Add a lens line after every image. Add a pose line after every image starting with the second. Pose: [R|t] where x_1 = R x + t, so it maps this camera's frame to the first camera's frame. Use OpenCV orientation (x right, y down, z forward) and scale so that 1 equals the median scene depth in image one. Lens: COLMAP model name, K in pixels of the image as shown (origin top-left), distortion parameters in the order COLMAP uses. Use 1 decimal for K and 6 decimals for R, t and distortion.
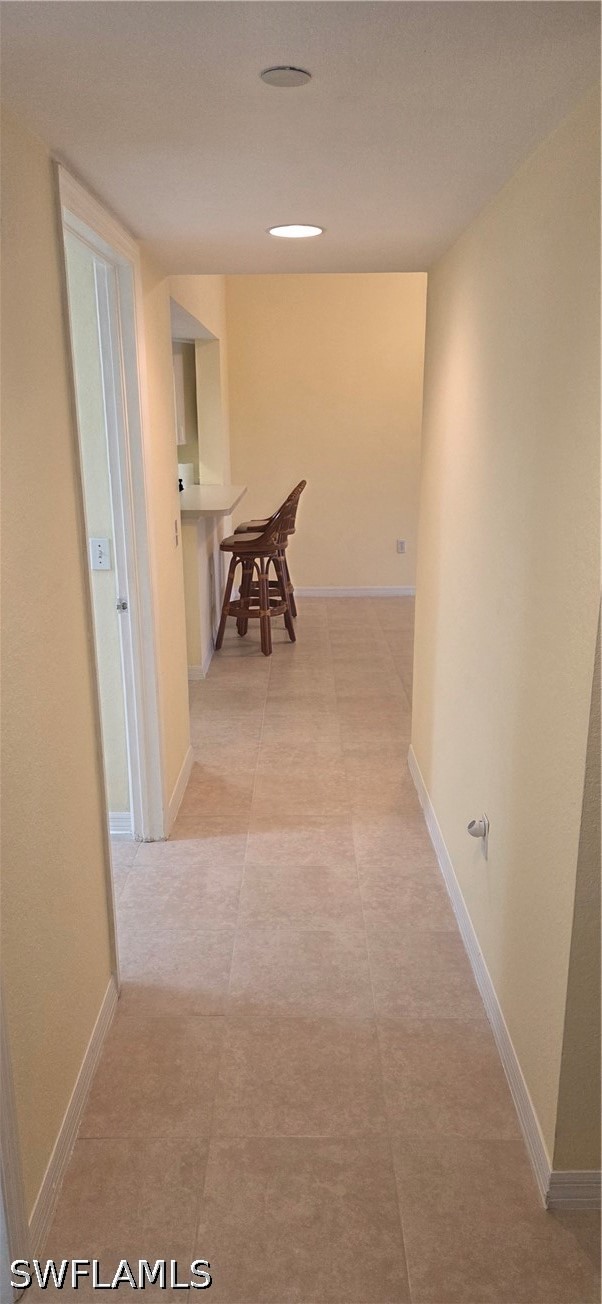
lens RADIAL K [[883.4, 0, 301.8], [0, 883.4, 664.3], [0, 0, 1]] dist [0.082738, 0.000529]
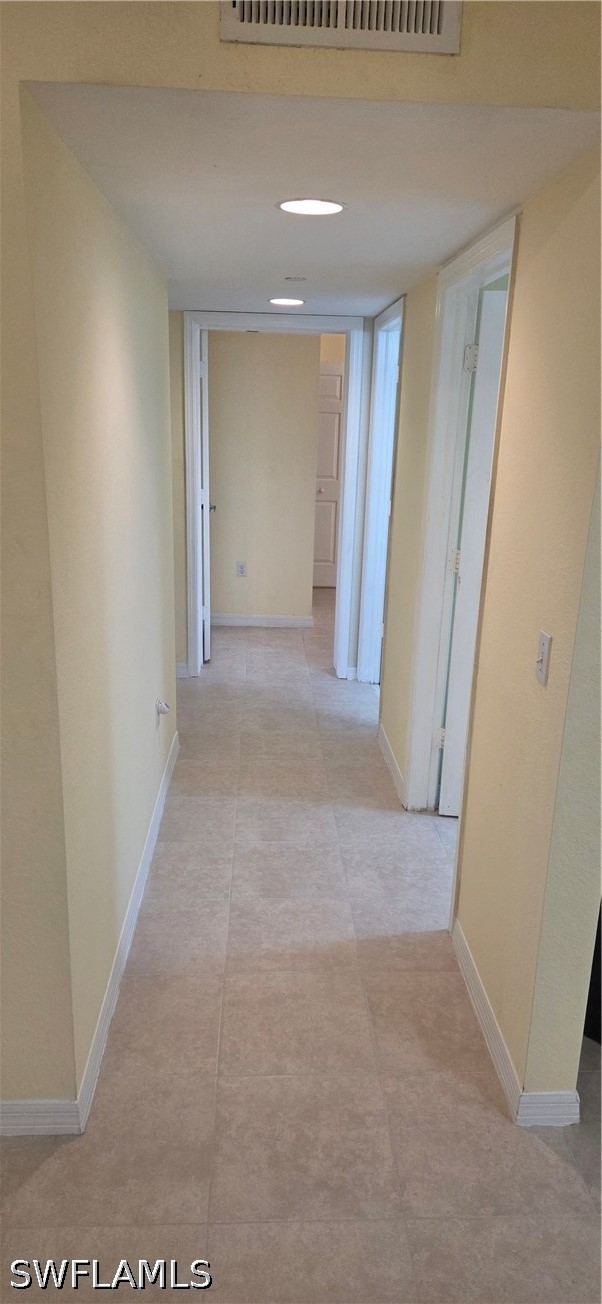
lens RADIAL K [[883.4, 0, 301.8], [0, 883.4, 664.3], [0, 0, 1]] dist [0.082738, 0.000529]
pose [[-0.998790, -0.009305, -0.048293, 0.033843], [-0.033555, 0.846820, 0.530820, -0.496383], [0.035956, 0.531798, -0.846108, 1.689614]]
